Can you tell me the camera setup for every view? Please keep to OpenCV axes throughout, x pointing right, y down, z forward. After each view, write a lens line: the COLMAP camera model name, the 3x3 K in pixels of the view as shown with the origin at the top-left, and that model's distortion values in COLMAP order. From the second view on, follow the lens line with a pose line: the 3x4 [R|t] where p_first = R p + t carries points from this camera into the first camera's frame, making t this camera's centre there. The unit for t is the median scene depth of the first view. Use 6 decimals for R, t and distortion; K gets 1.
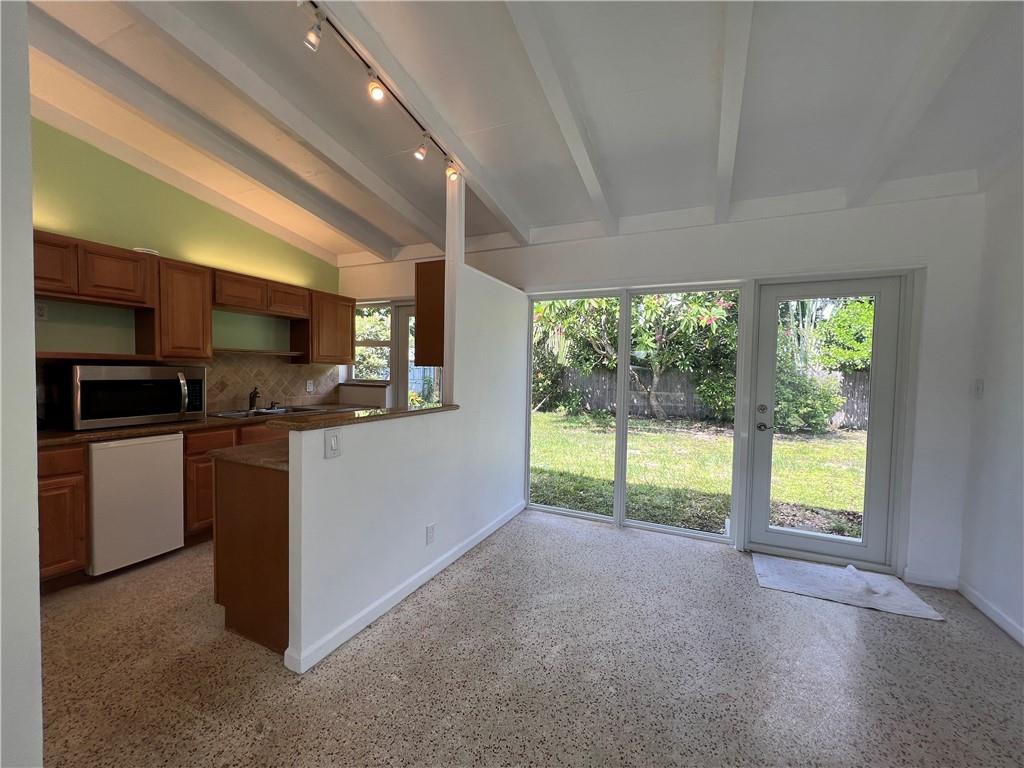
lens RADIAL K [[411.5, 0, 513.7], [0, 411.5, 386.2], [0, 0, 1]] dist [-0.001498, 0.000269]
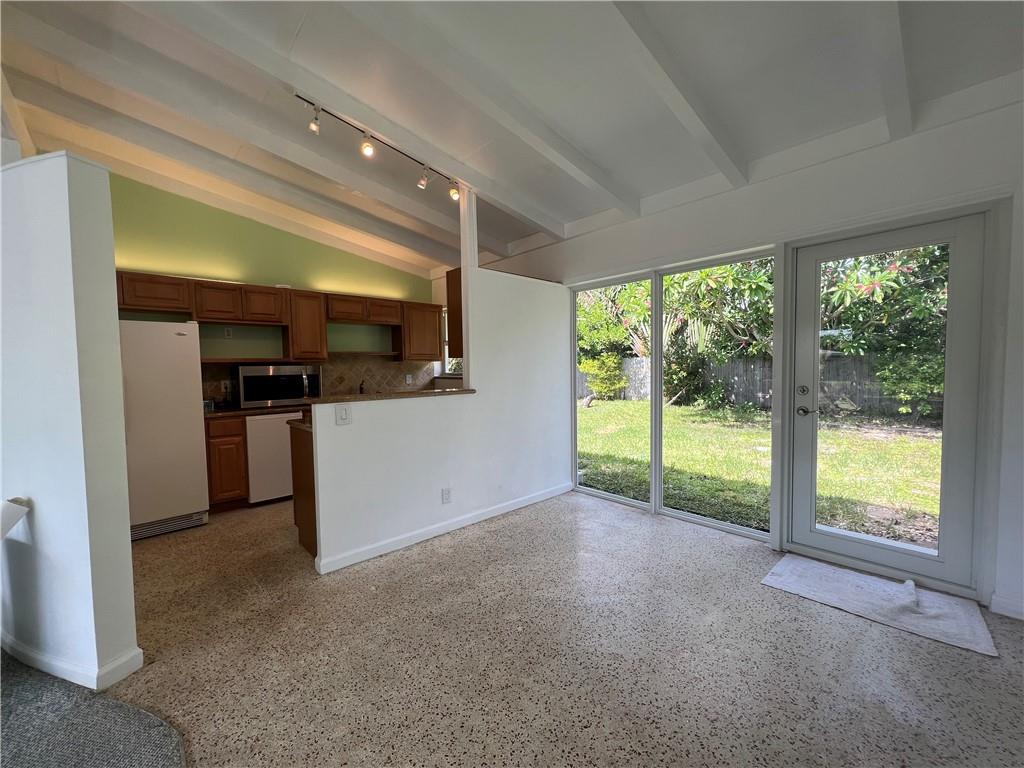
lens RADIAL K [[410.7, 0, 513.4], [0, 410.7, 387.3], [0, 0, 1]] dist [-0.002077, 0.000304]
pose [[0.926041, -0.015919, -0.377088, 0.319458], [0.020211, 0.999768, 0.007427, 0.025799], [0.376883, -0.014499, 0.926148, -0.029108]]
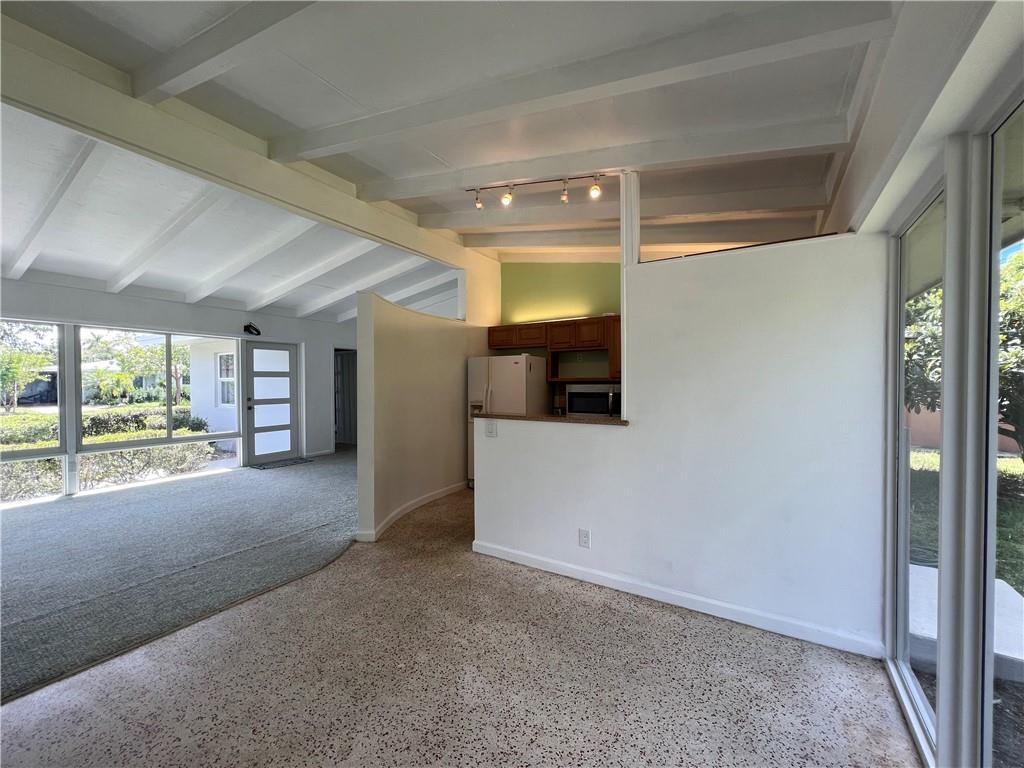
lens RADIAL K [[410.7, 0, 513.4], [0, 410.7, 387.3], [0, 0, 1]] dist [-0.002077, 0.000304]
pose [[-0.118859, -0.008945, -0.992871, 0.632484], [-0.038025, 0.999267, -0.004451, -0.012581], [0.992183, 0.037225, -0.119112, 0.674846]]
